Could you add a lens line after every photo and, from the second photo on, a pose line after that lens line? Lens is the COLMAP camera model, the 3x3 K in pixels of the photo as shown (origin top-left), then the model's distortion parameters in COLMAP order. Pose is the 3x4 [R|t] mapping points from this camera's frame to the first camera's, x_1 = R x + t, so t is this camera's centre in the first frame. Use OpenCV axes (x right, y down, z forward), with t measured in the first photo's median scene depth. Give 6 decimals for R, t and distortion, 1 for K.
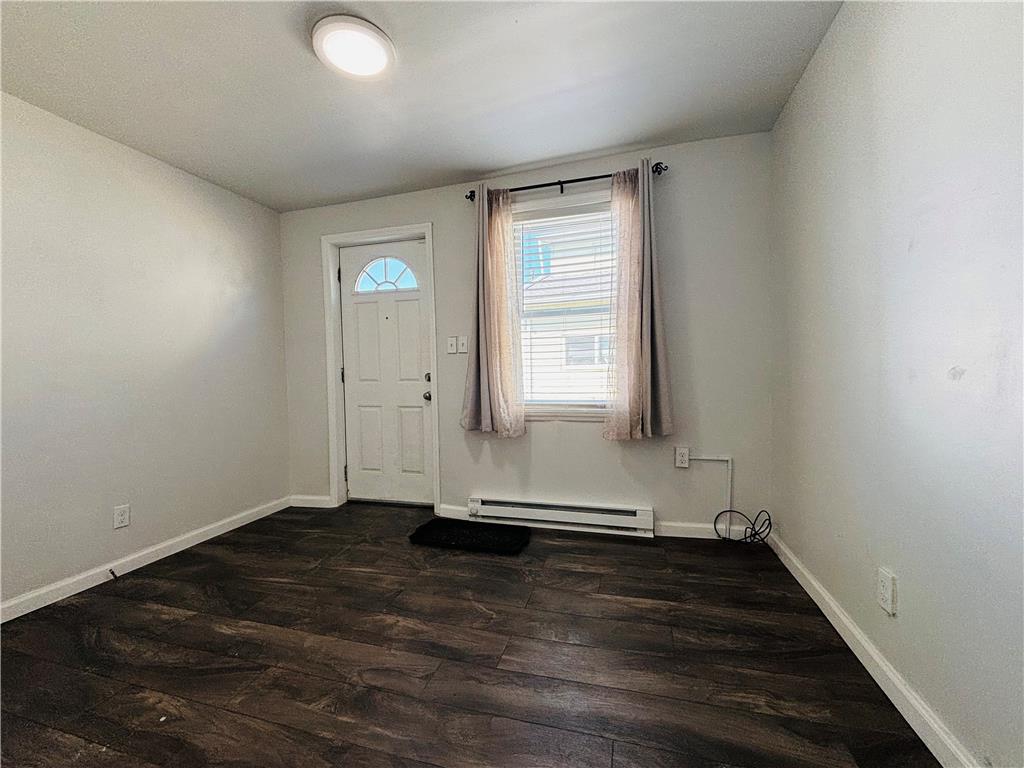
lens RADIAL K [[414.0, 0, 509.4], [0, 414.0, 379.9], [0, 0, 1]] dist [-0.001048, 0.000043]
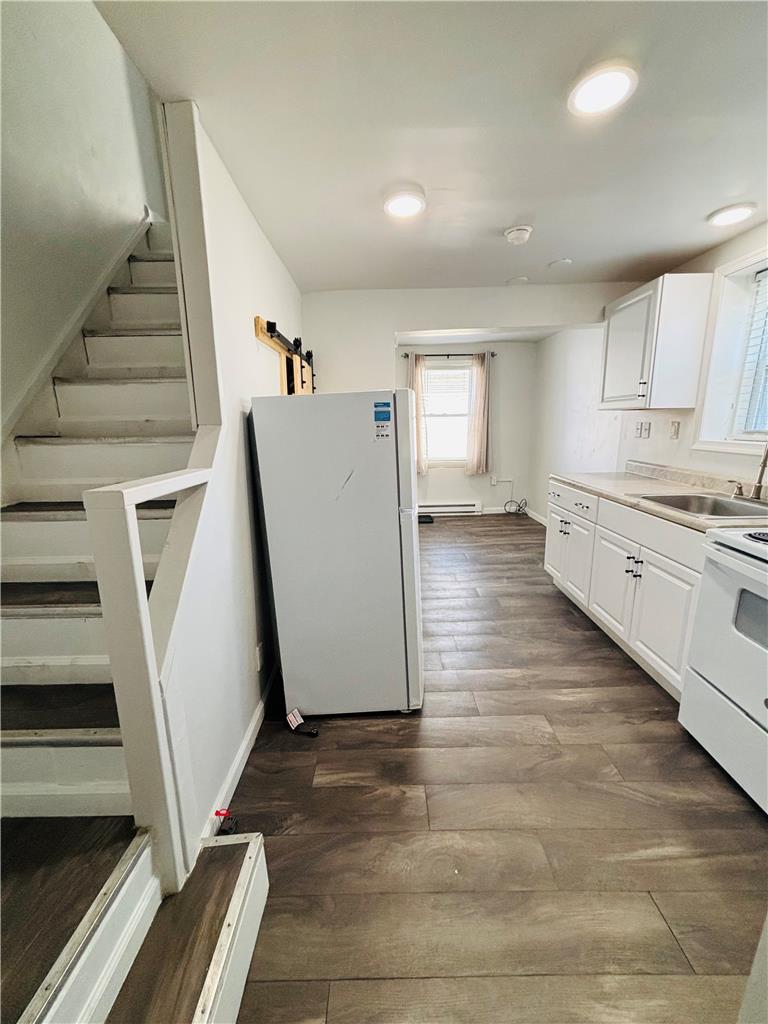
lens RADIAL K [[414.0, 0, 382.0], [0, 414.0, 516.3], [0, 0, 1]] dist [-0.001048, 0.000043]
pose [[0.955867, -0.061182, 0.287358, -0.962504], [-0.000279, 0.977887, 0.209132, -0.120187], [-0.293799, -0.199982, 0.934713, -1.159546]]
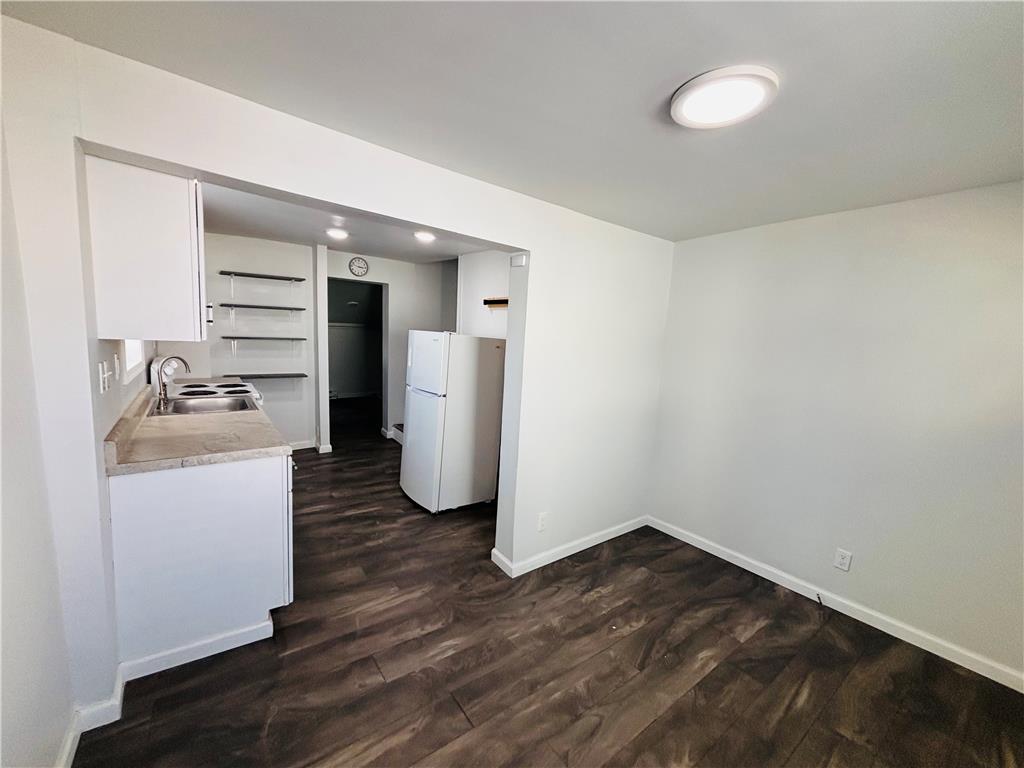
lens RADIAL K [[414.0, 0, 508.5], [0, 414.0, 385.3], [0, 0, 1]] dist [-0.001048, 0.000043]
pose [[-0.593366, 0.083901, -0.800548, 0.392210], [-0.054307, 0.988114, 0.143811, -0.219715], [0.803099, 0.128808, -0.581757, 0.825036]]
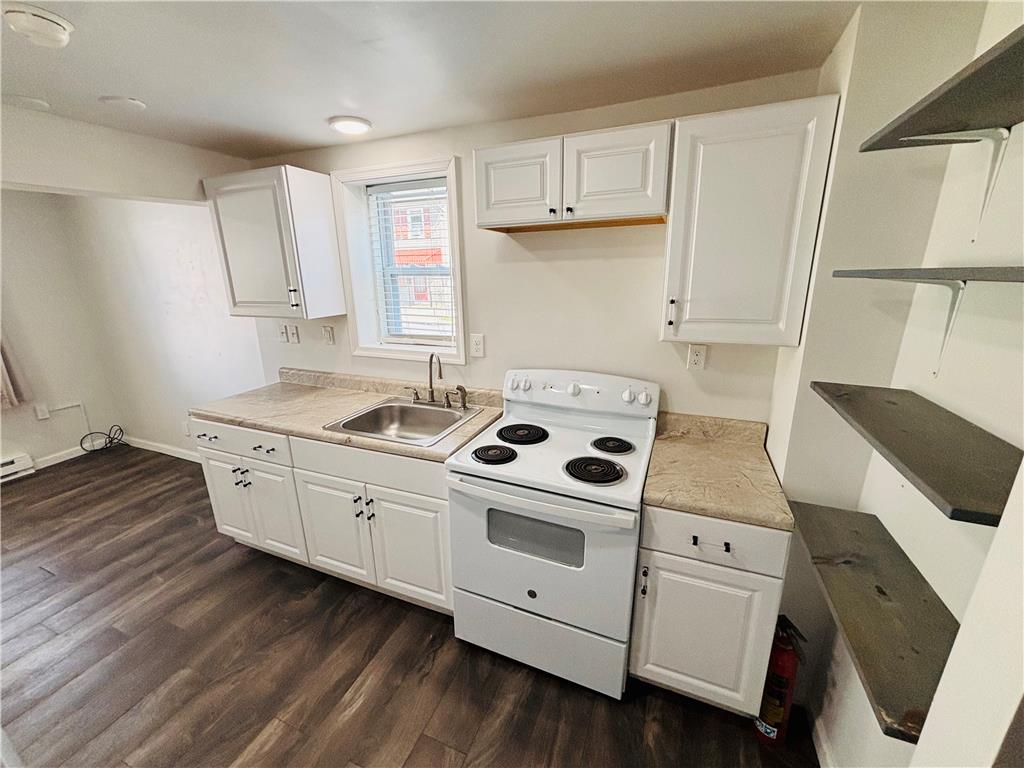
lens RADIAL K [[414.0, 0, 513.5], [0, 414.0, 386.2], [0, 0, 1]] dist [-0.001048, 0.000043]
pose [[0.094114, -0.250169, 0.963617, -0.865750], [0.019464, 0.968191, 0.249455, -0.250150], [-0.995371, -0.004722, 0.095989, -0.850124]]
